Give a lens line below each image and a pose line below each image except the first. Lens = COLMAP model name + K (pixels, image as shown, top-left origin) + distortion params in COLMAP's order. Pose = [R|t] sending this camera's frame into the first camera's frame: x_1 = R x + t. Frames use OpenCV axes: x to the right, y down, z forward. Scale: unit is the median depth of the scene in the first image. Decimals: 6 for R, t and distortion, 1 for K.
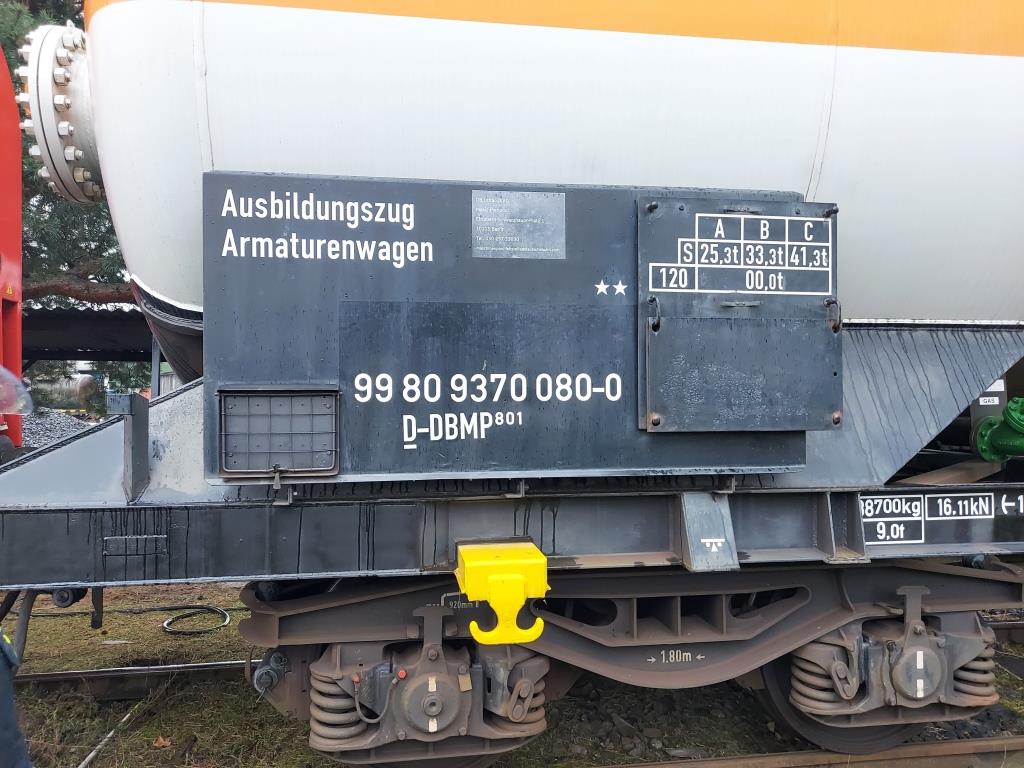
lens RADIAL K [[752.6, 0, 508.3], [0, 752.6, 390.4], [0, 0, 1]] dist [0.032223, -0.009838]
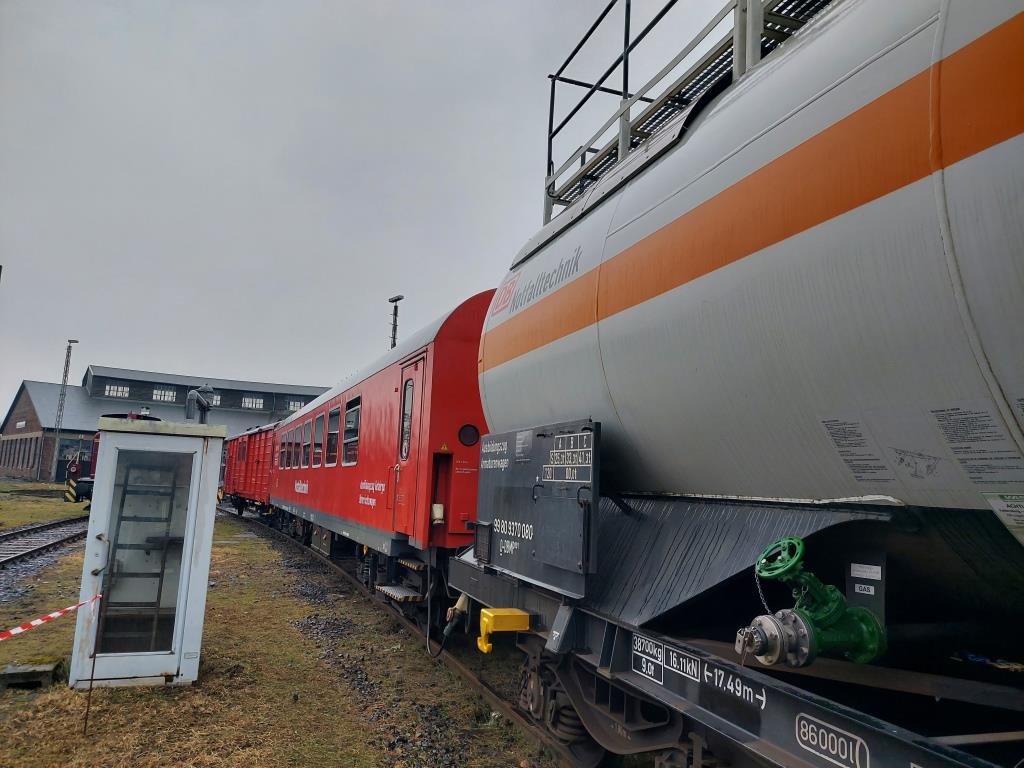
lens RADIAL K [[752.6, 0, 508.3], [0, 752.6, 390.4], [0, 0, 1]] dist [0.032223, -0.009838]
pose [[0.180446, -0.114755, -0.976868, 1.726431], [-0.043535, 0.991266, -0.124488, -0.103915], [0.982621, 0.064991, 0.173874, 0.517104]]
